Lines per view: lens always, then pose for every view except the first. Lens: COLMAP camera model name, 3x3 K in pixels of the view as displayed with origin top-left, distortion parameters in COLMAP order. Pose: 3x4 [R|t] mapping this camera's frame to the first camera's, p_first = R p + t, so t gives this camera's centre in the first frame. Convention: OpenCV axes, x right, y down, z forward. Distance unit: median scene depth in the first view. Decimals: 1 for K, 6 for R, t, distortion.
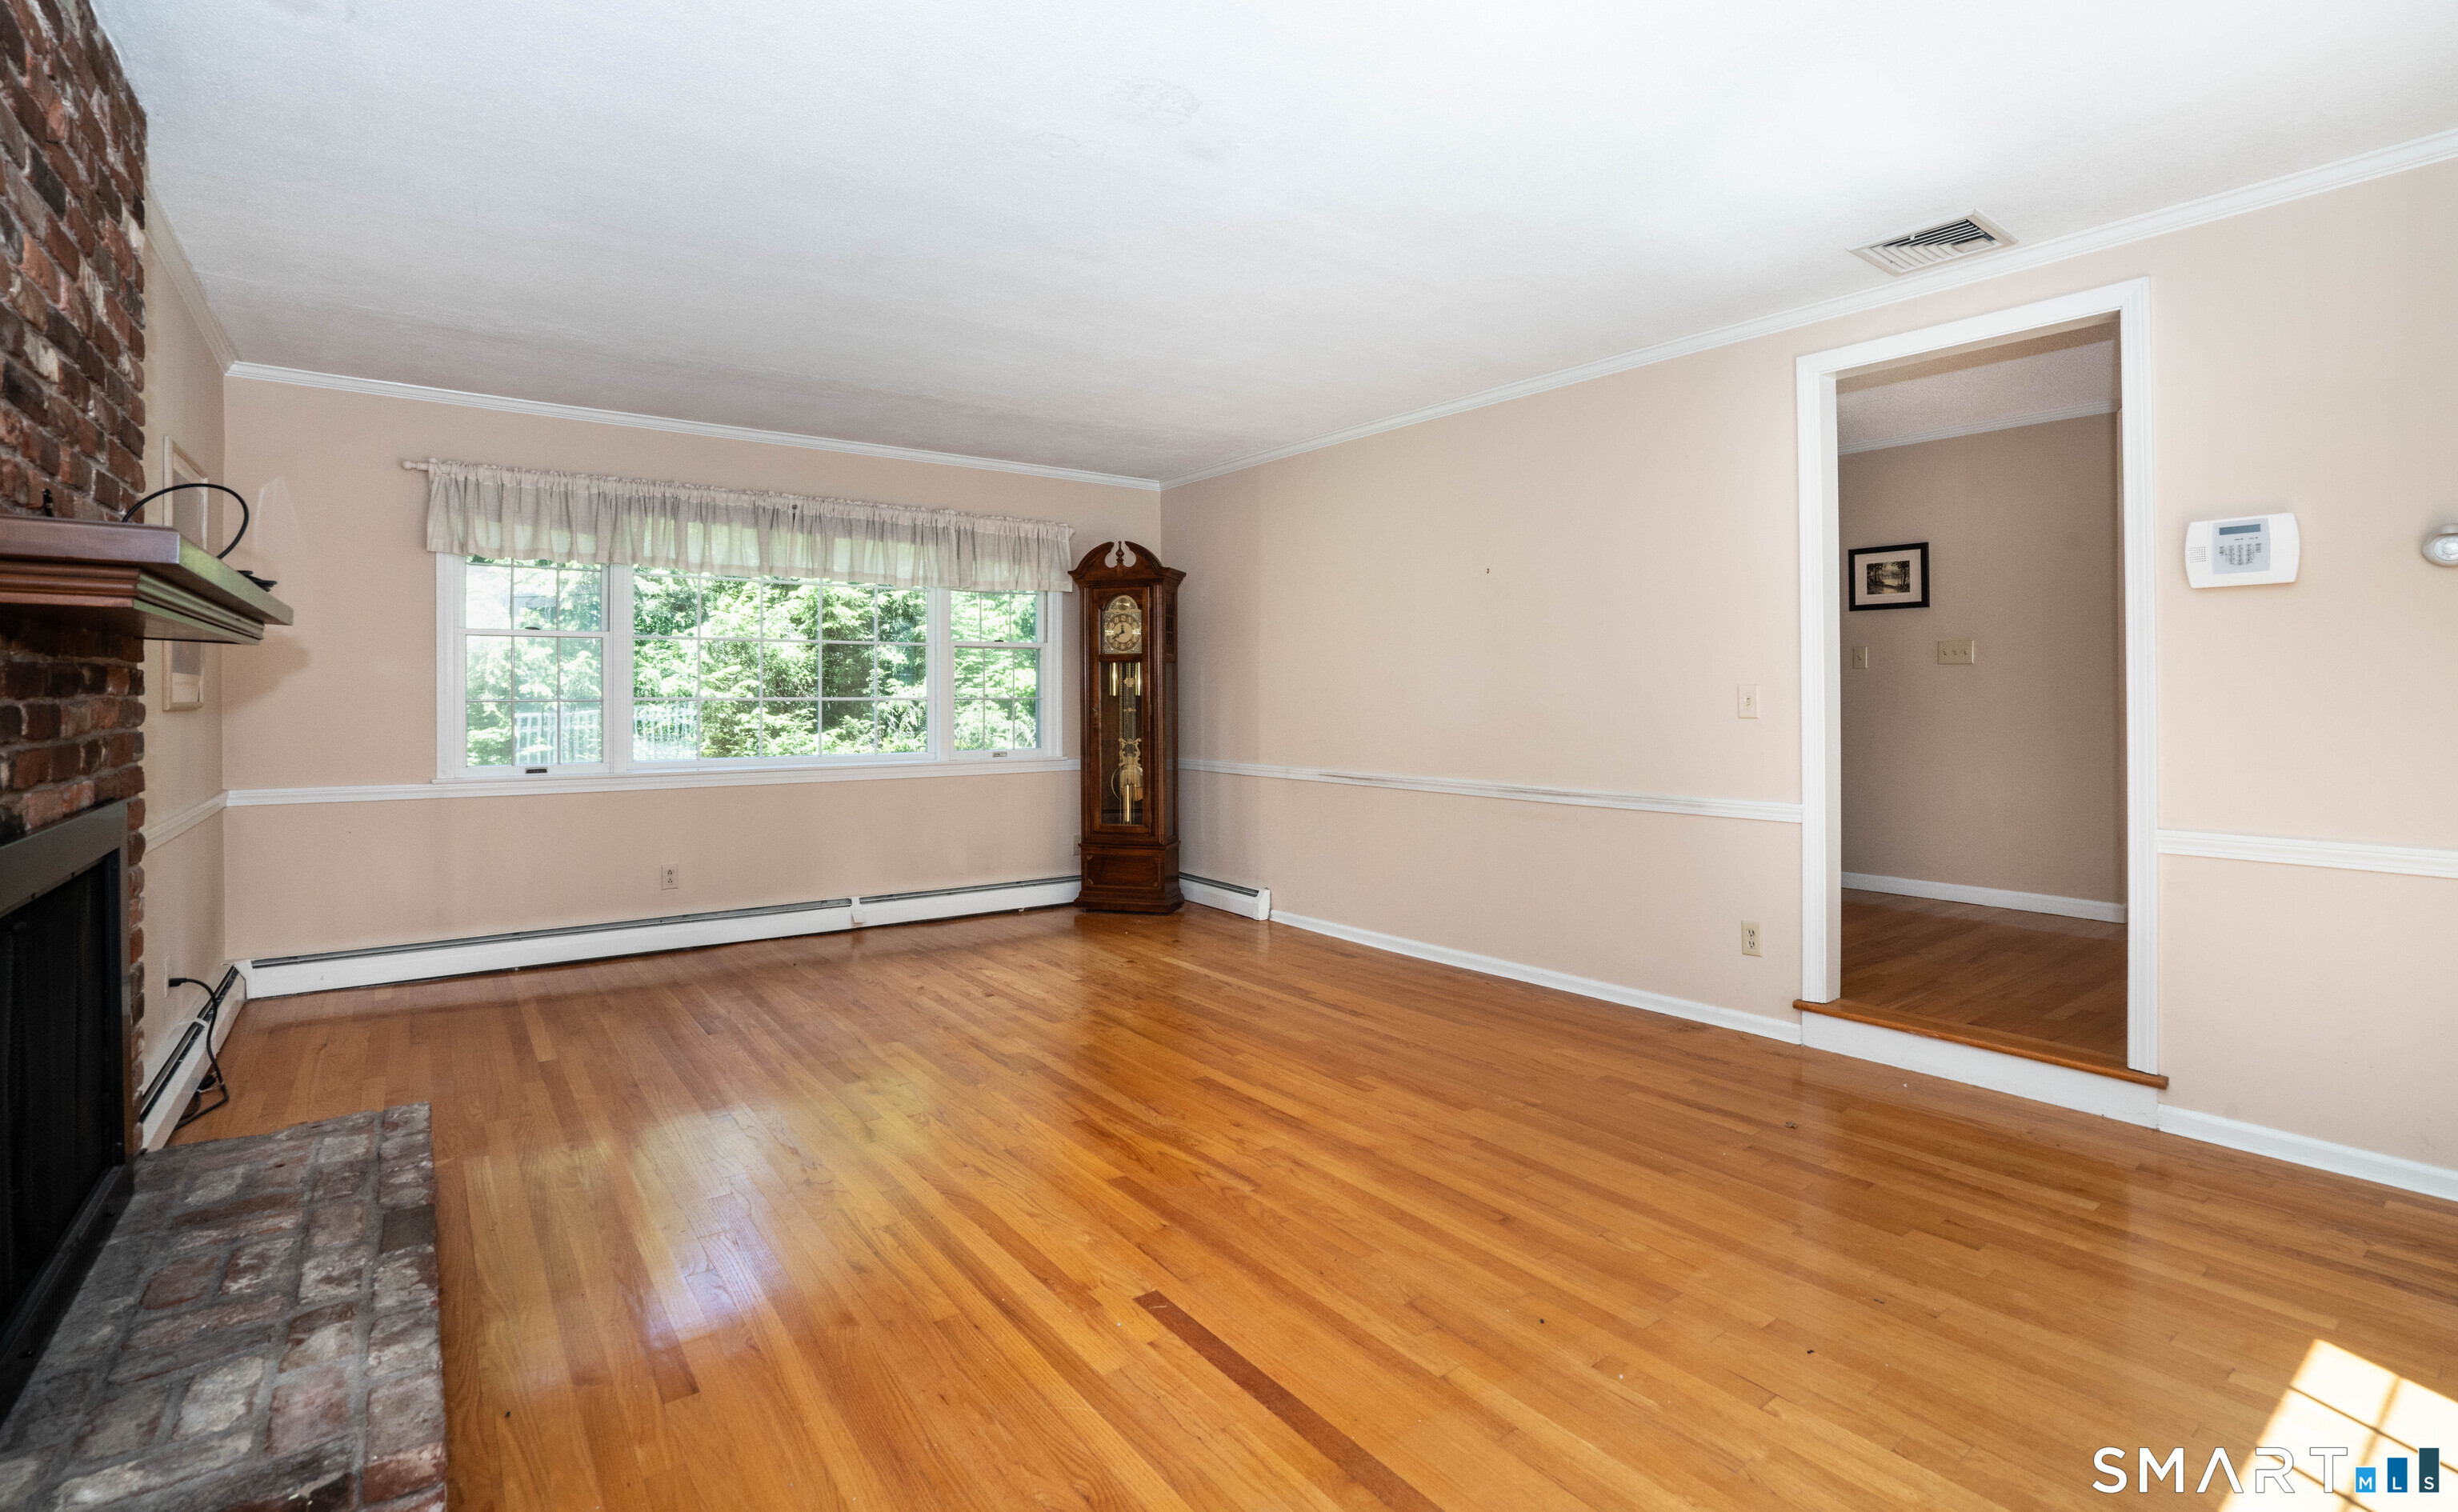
lens RADIAL K [[1104.9, 0, 1224.6], [0, 1104.9, 701.0], [0, 0, 1]] dist [-0.000014, -0.000009]
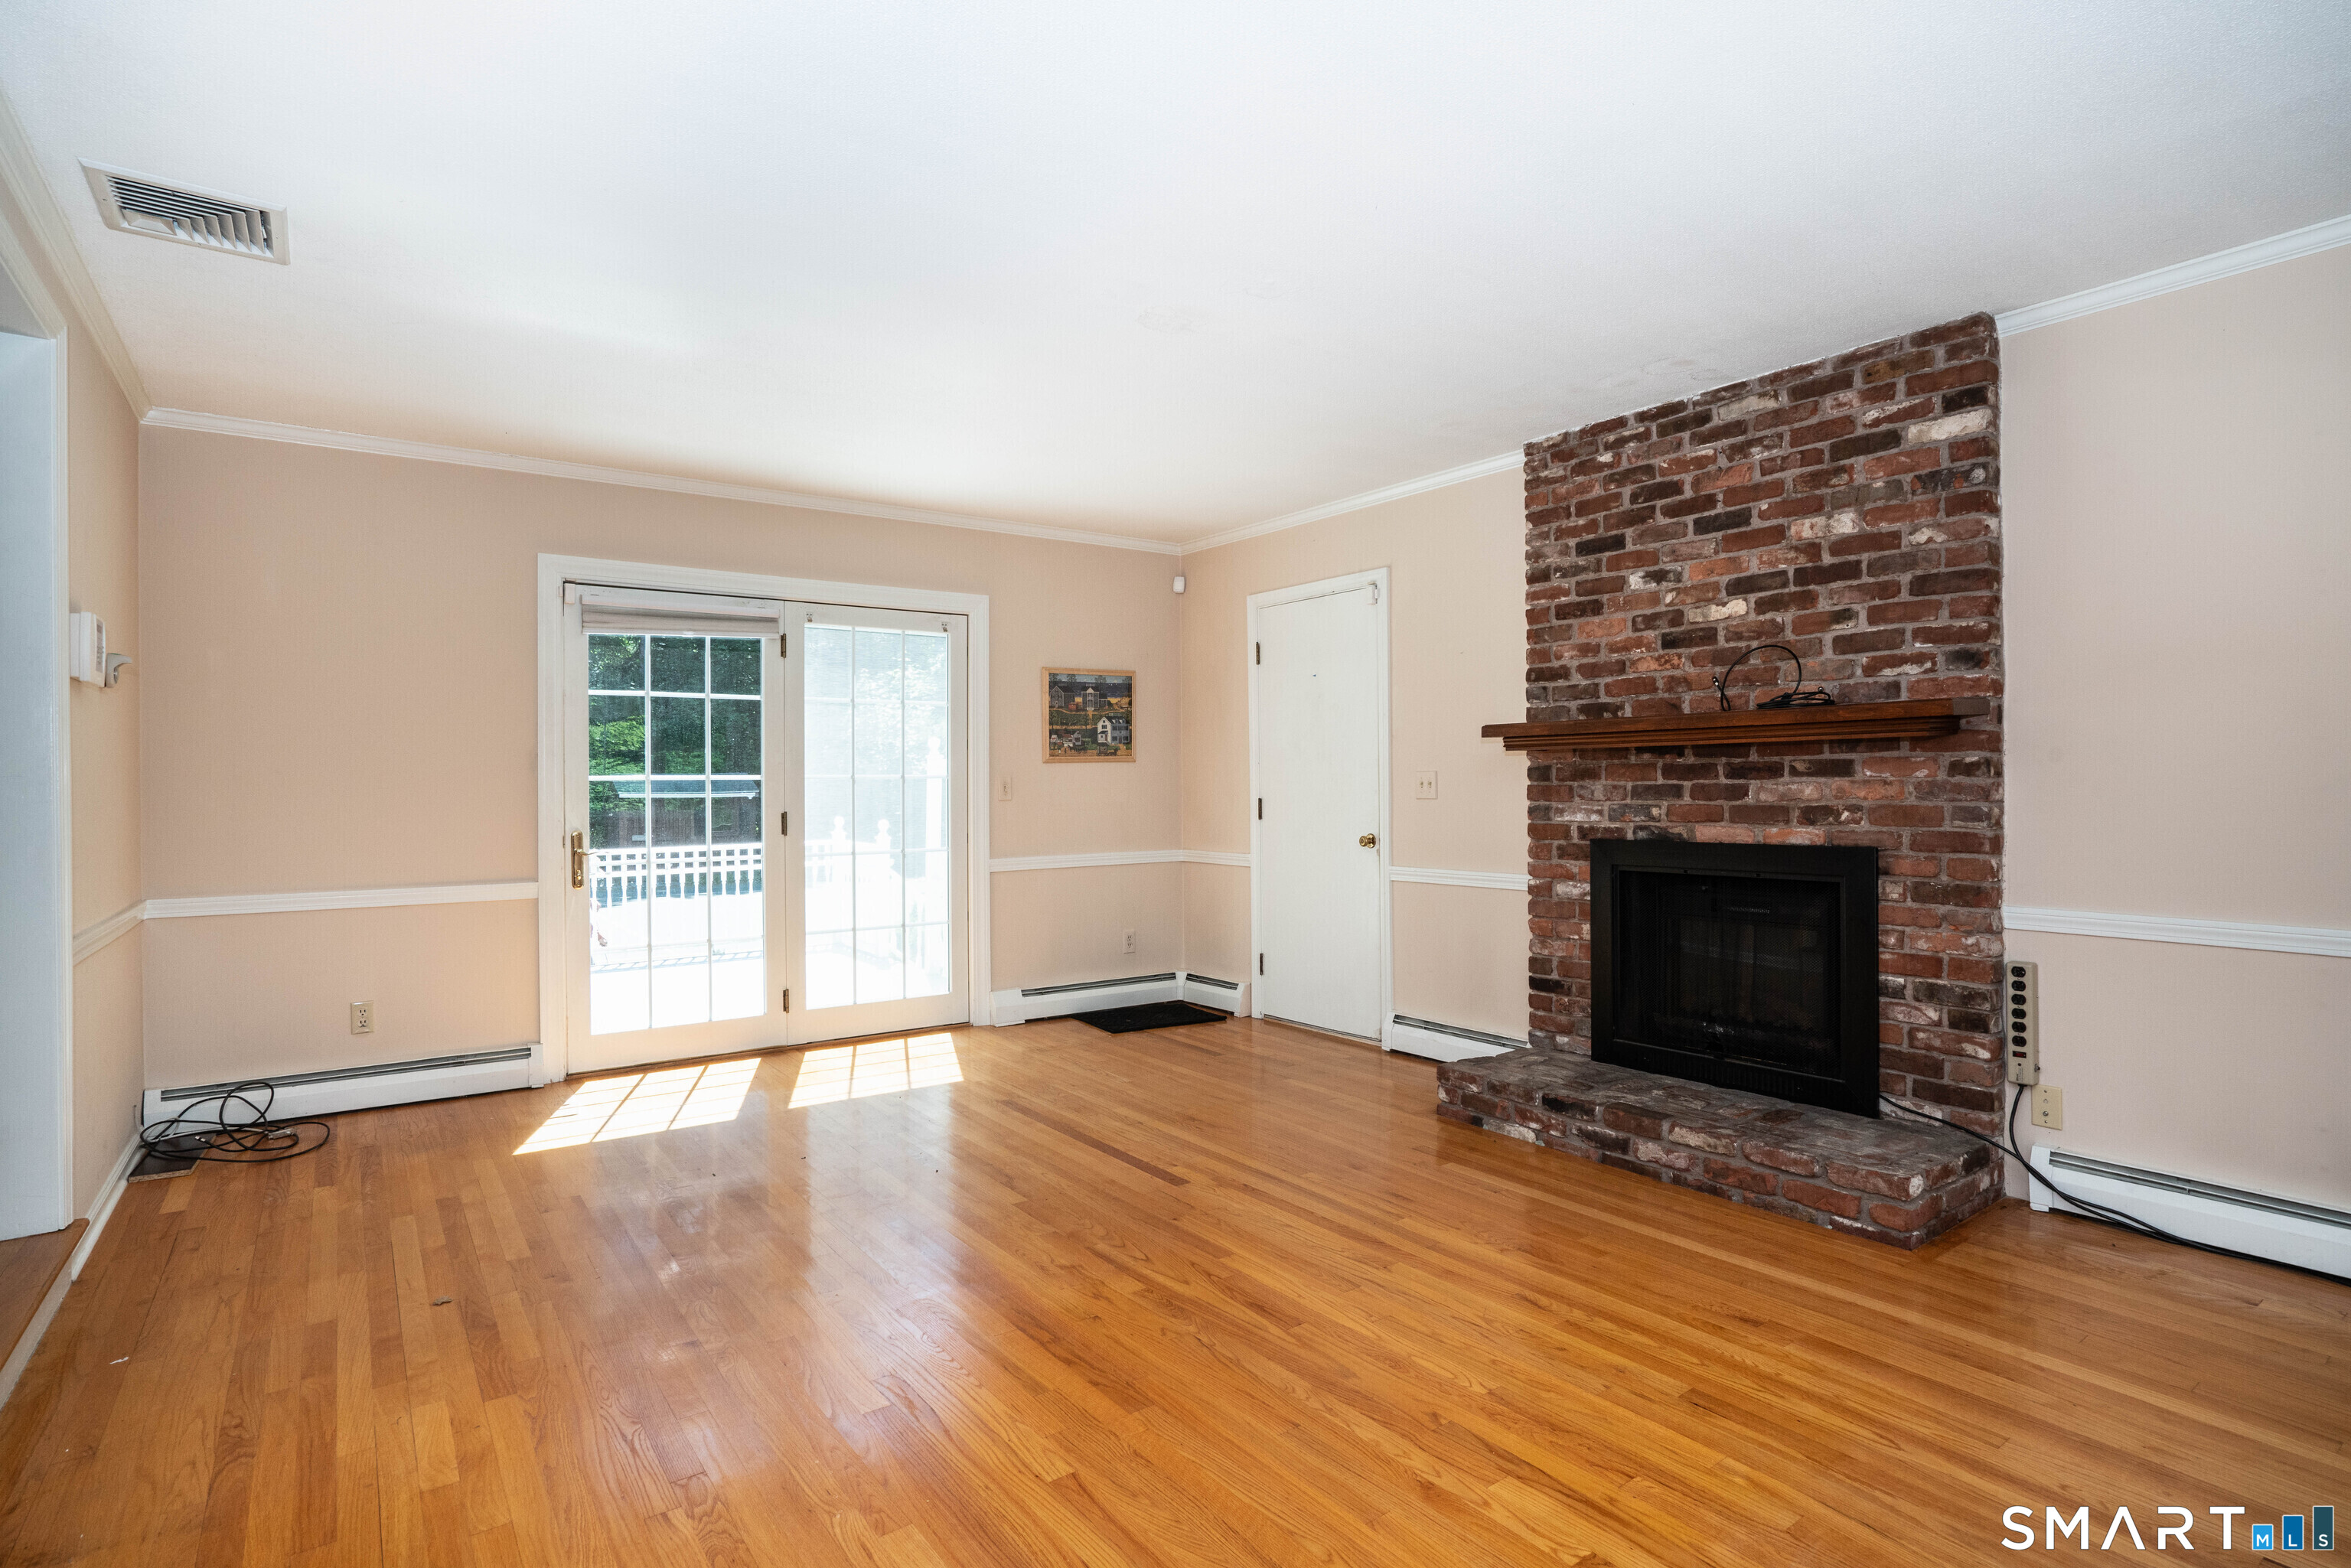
lens RADIAL K [[1079.5, 0, 1175.5], [0, 1079.5, 784.0], [0, 0, 1]] dist [-0.000215, -0.000016]
pose [[-0.999949, 0.009997, -0.001333, -0.057476], [0.010001, 0.999946, -0.002675, -0.000910], [0.001307, -0.002688, -0.999996, 2.113608]]
